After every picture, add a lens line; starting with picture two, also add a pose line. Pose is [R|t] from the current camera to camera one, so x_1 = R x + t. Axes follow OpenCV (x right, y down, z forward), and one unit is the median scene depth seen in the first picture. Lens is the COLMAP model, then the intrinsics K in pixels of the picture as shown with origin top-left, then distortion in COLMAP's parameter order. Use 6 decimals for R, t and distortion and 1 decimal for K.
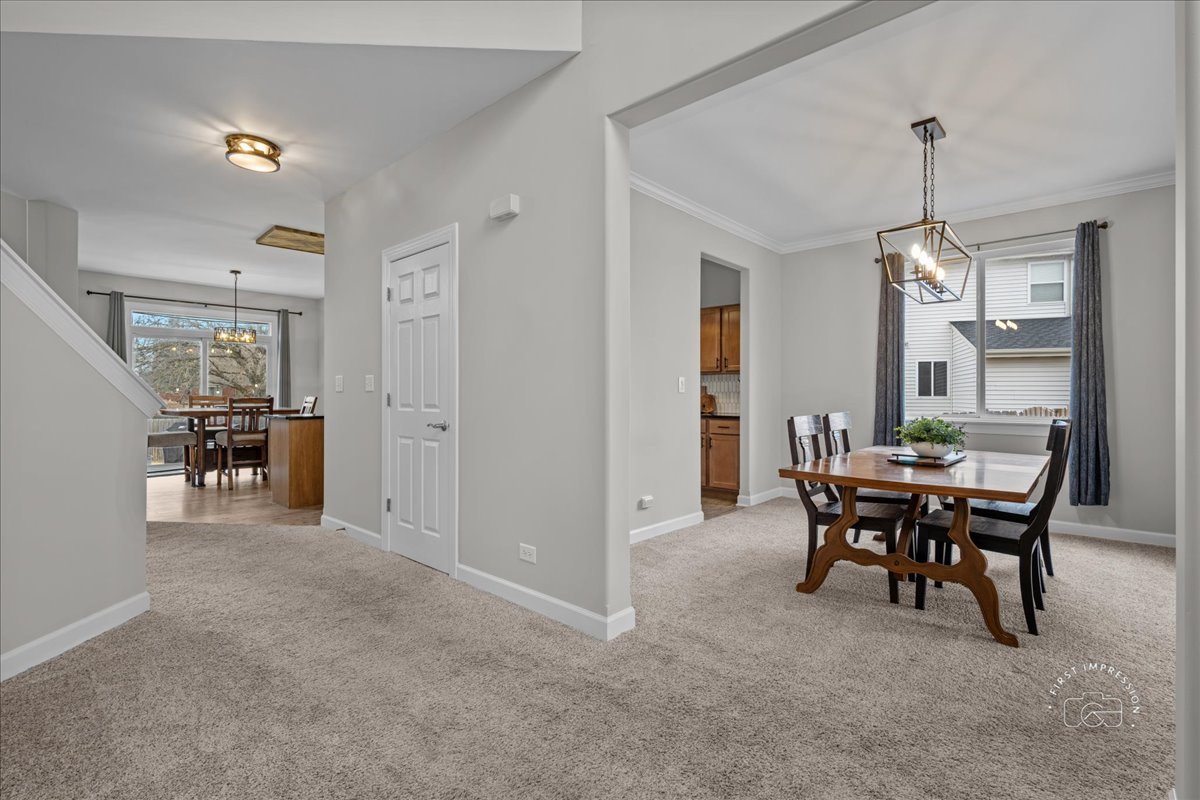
lens RADIAL K [[549.6, 0, 615.2], [0, 549.6, 393.8], [0, 0, 1]] dist [-0.003898, -0.000918]
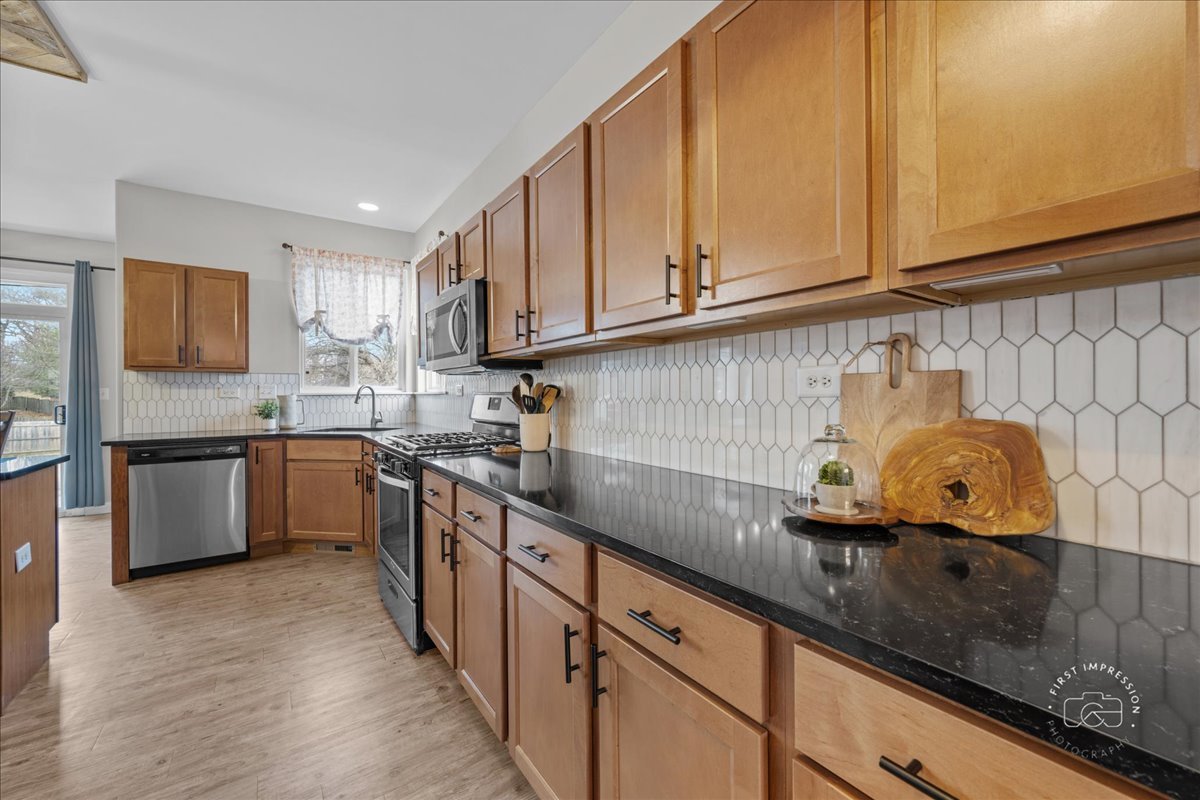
lens RADIAL K [[472.4, 0, 598.4], [0, 472.4, 394.5], [0, 0, 1]] dist [-0.000973, -0.000065]
pose [[0.974325, -0.007116, -0.225033, 0.089993], [0.008400, 0.999953, 0.004750, -0.007981], [0.224989, -0.006518, 0.974340, 0.850078]]
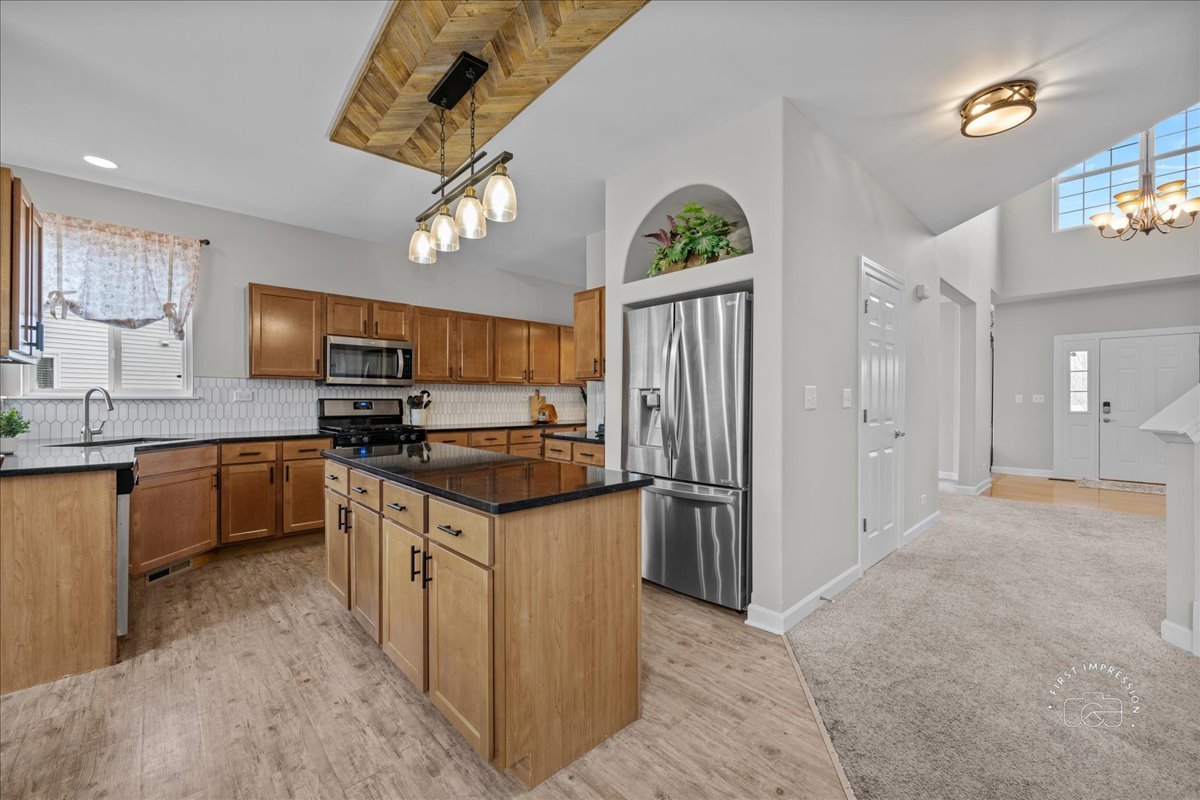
lens RADIAL K [[475.6, 0, 600.0], [0, 475.6, 400.0], [0, 0, 1]] dist [-0.003599, -0.000317]
pose [[0.096080, -0.002321, 0.995371, -0.763630], [-0.003668, 0.999990, 0.002686, -0.010100], [-0.995367, -0.003909, 0.096070, 0.823293]]
